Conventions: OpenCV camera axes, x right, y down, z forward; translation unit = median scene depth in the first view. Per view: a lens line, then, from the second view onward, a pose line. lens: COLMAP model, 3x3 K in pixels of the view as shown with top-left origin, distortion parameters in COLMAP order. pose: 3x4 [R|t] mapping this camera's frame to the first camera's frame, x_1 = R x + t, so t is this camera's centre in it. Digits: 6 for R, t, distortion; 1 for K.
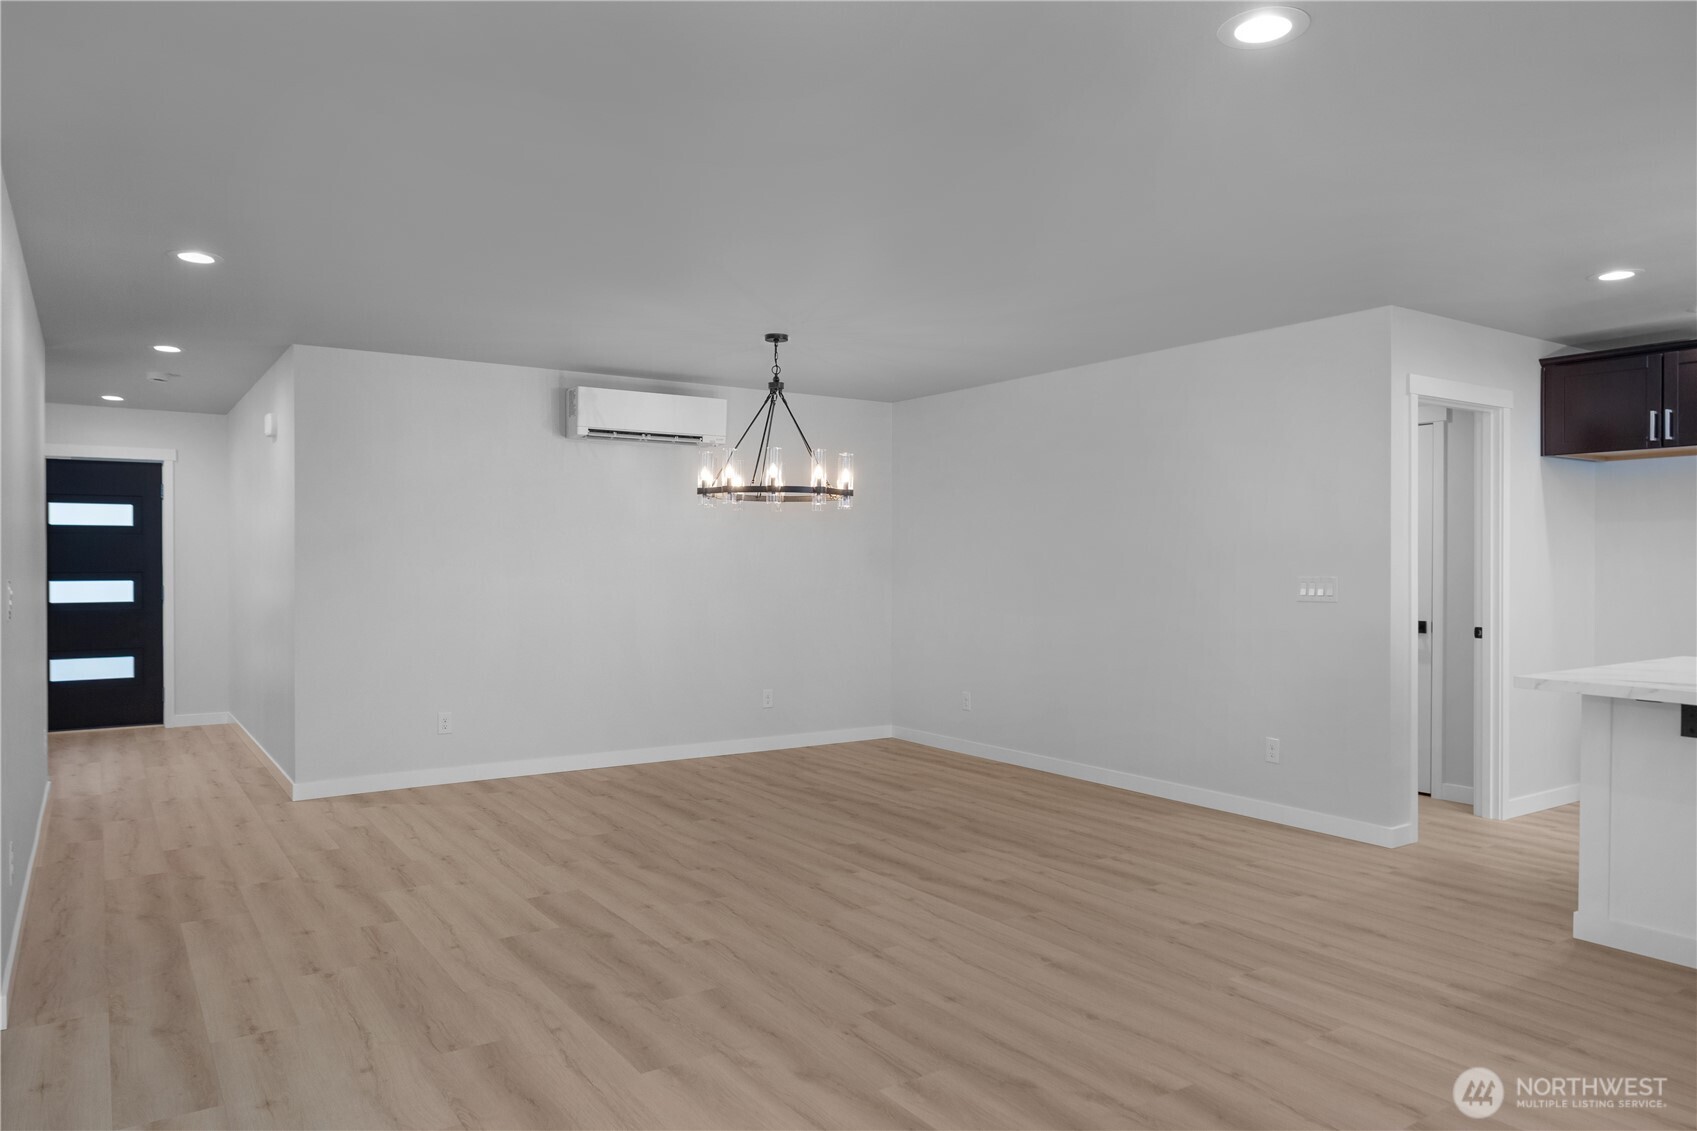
lens RADIAL K [[1129.8, 0, 852.6], [0, 1129.8, 571.8], [0, 0, 1]] dist [-0.003796, -0.000193]
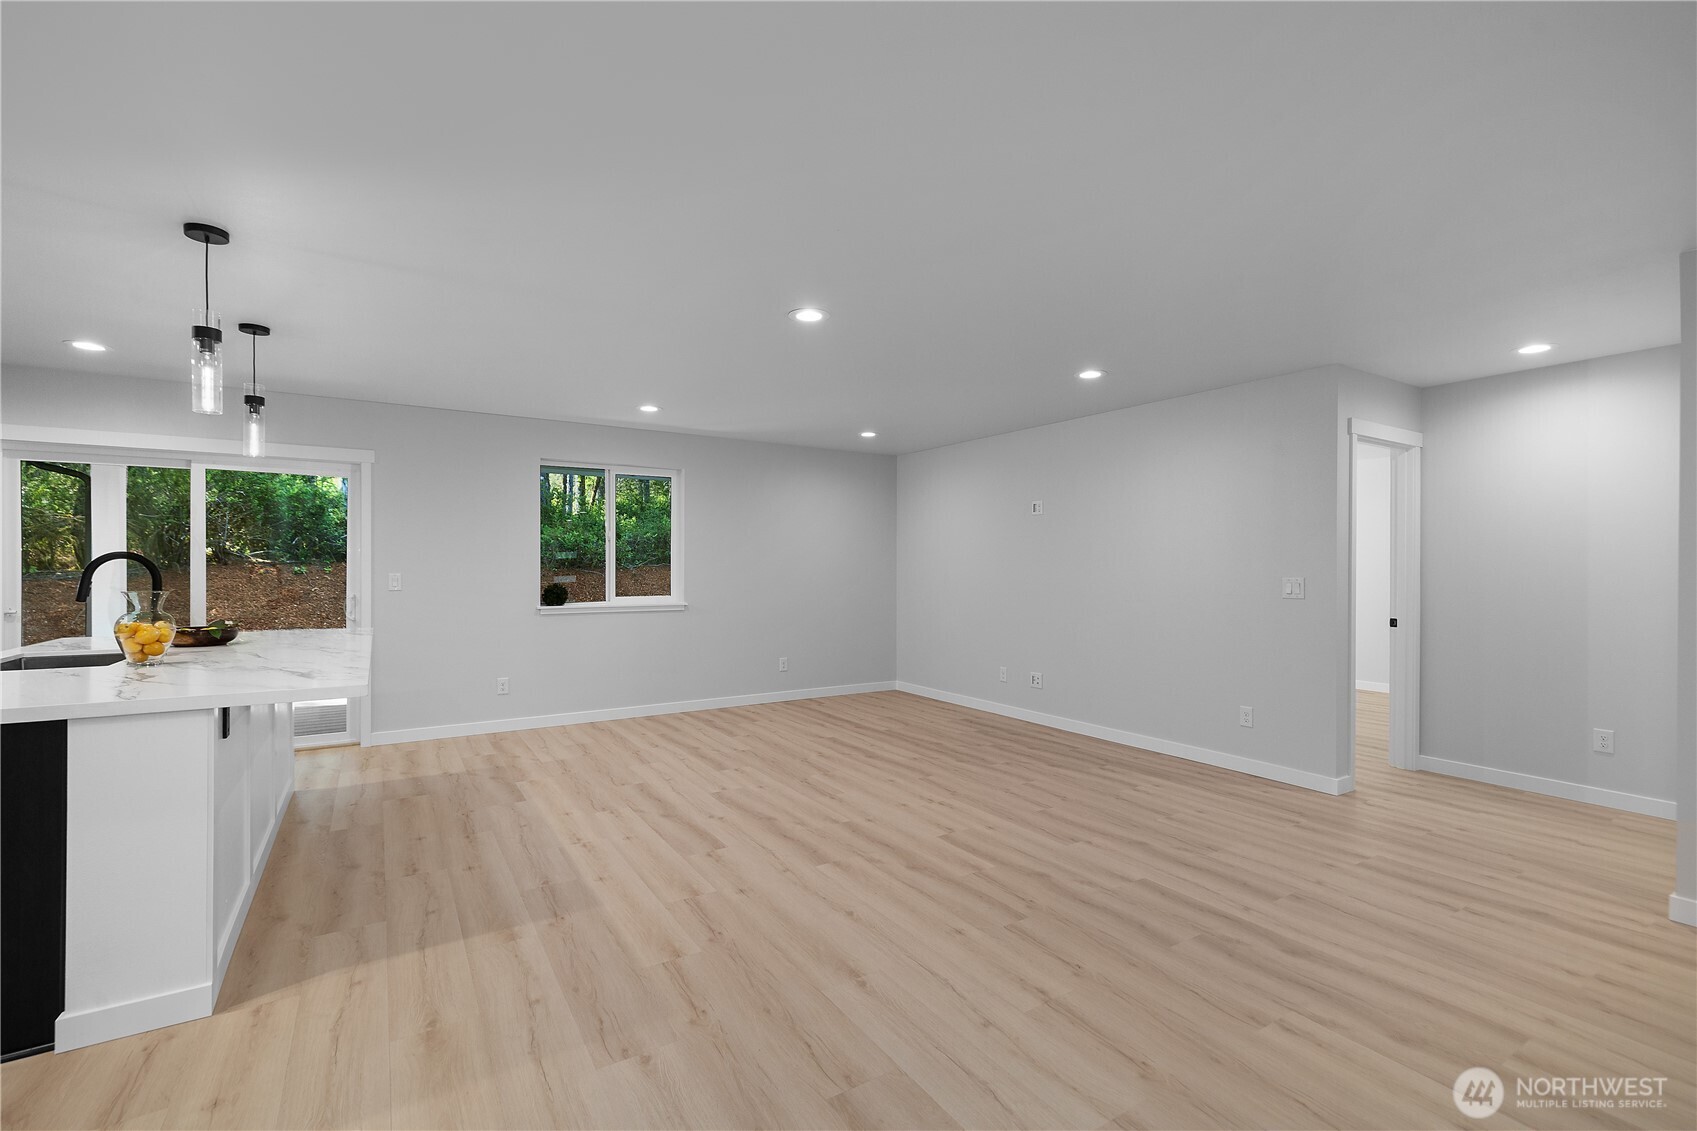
lens RADIAL K [[750.4, 0, 844.9], [0, 750.4, 561.4], [0, 0, 1]] dist [0.007430, -0.000204]
pose [[-0.999304, -0.003414, 0.037136, 0.126945], [-0.003345, 0.999993, 0.001931, -0.010675], [-0.037142, 0.001805, -0.999308, 1.272768]]
